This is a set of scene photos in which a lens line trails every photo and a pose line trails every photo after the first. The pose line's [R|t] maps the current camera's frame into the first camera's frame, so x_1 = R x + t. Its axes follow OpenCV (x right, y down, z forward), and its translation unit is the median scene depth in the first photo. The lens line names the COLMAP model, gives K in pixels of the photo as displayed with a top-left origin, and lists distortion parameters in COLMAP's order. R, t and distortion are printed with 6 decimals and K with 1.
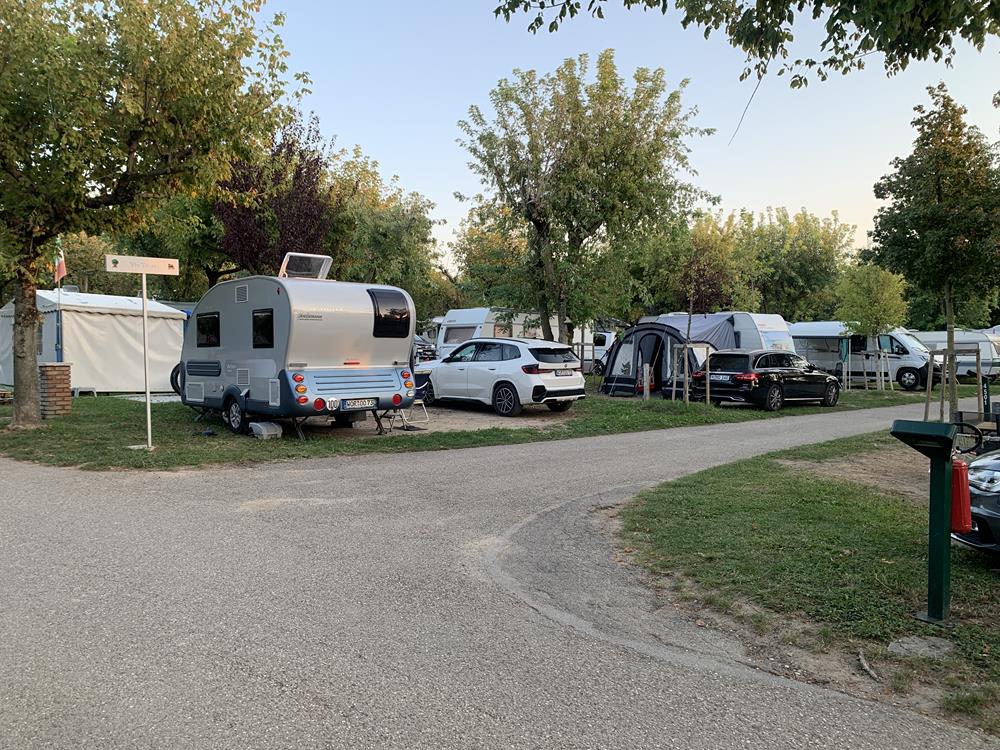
lens RADIAL K [[761.2, 0, 507.1], [0, 761.2, 373.0], [0, 0, 1]] dist [0.055413, -0.057931]
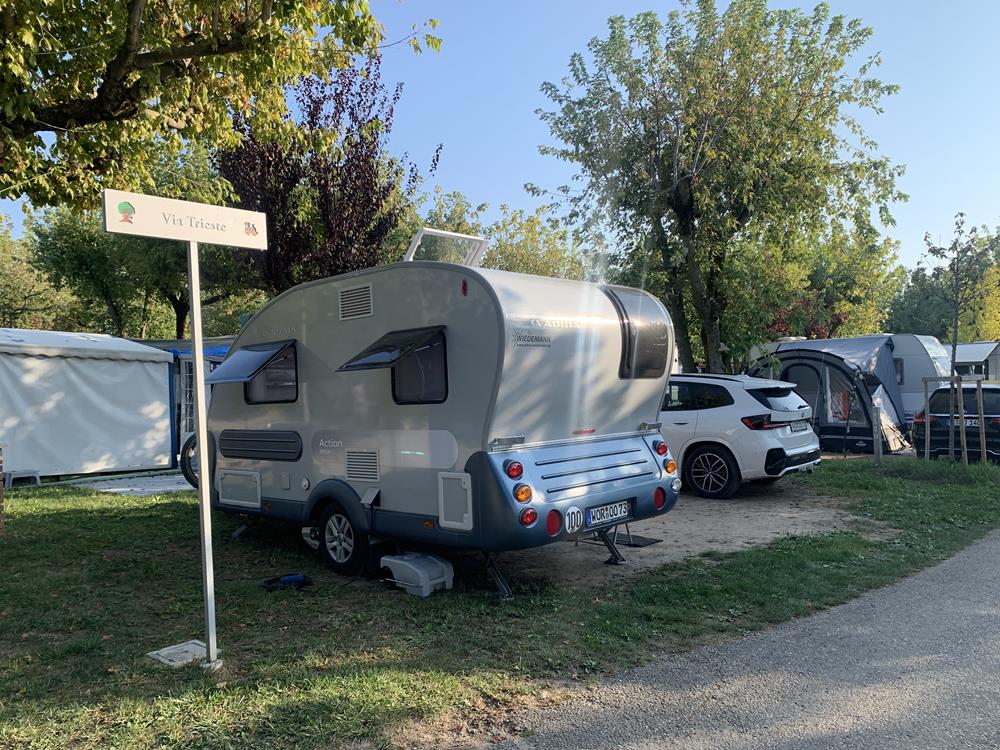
lens RADIAL K [[761.2, 0, 499.2], [0, 761.2, 380.0], [0, 0, 1]] dist [0.055413, -0.057931]
pose [[0.997196, -0.029408, 0.068810, -0.223816], [0.032240, 0.998663, -0.040417, -0.021285], [-0.067530, 0.042523, 0.996811, 0.381524]]
